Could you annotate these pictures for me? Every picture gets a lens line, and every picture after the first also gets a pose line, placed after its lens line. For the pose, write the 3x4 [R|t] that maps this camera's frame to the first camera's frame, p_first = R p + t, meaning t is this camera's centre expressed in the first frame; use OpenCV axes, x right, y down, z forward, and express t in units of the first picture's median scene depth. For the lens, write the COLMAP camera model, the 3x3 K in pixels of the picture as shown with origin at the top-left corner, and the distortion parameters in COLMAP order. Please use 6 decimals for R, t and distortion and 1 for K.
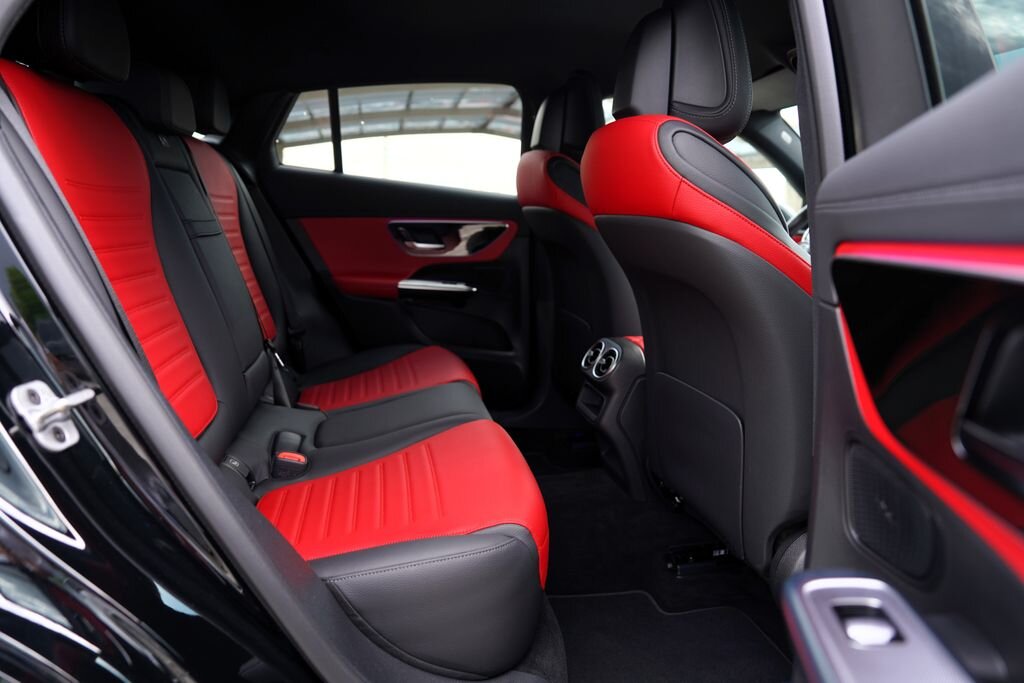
lens RADIAL K [[703.8, 0, 508.6], [0, 703.8, 336.3], [0, 0, 1]] dist [-0.106573, 0.077168]
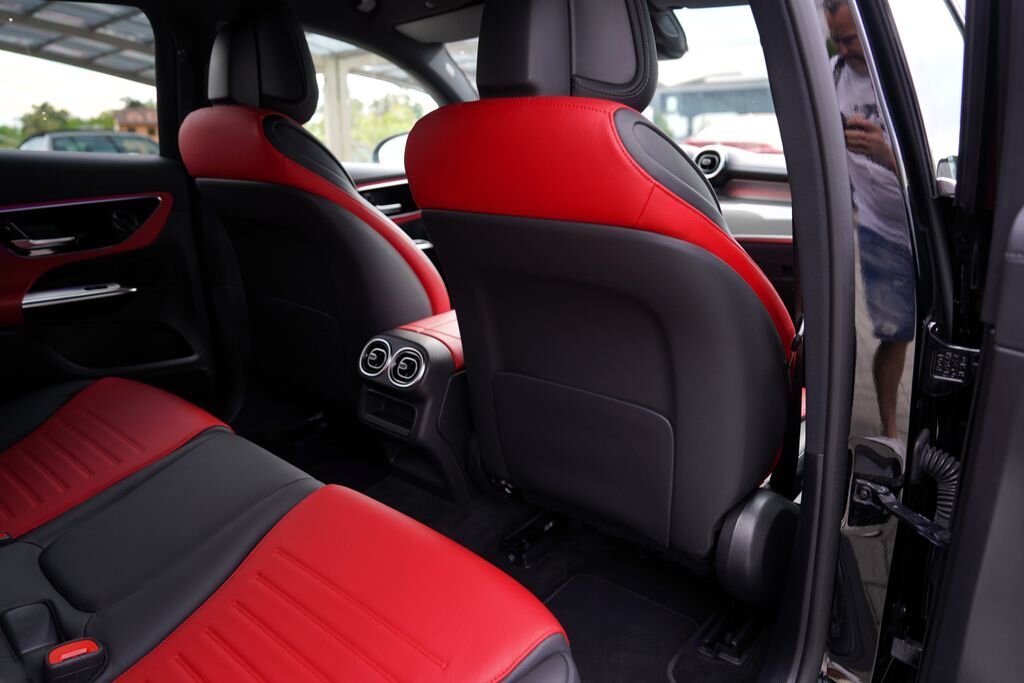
lens RADIAL K [[702.8, 0, 512.3], [0, 702.8, 314.1], [0, 0, 1]] dist [-0.104000, 0.003320]
pose [[0.779297, -0.212575, 0.589498, -0.248087], [0.150204, 0.976647, 0.153618, -0.135612], [-0.608387, -0.031170, 0.793028, 0.258930]]
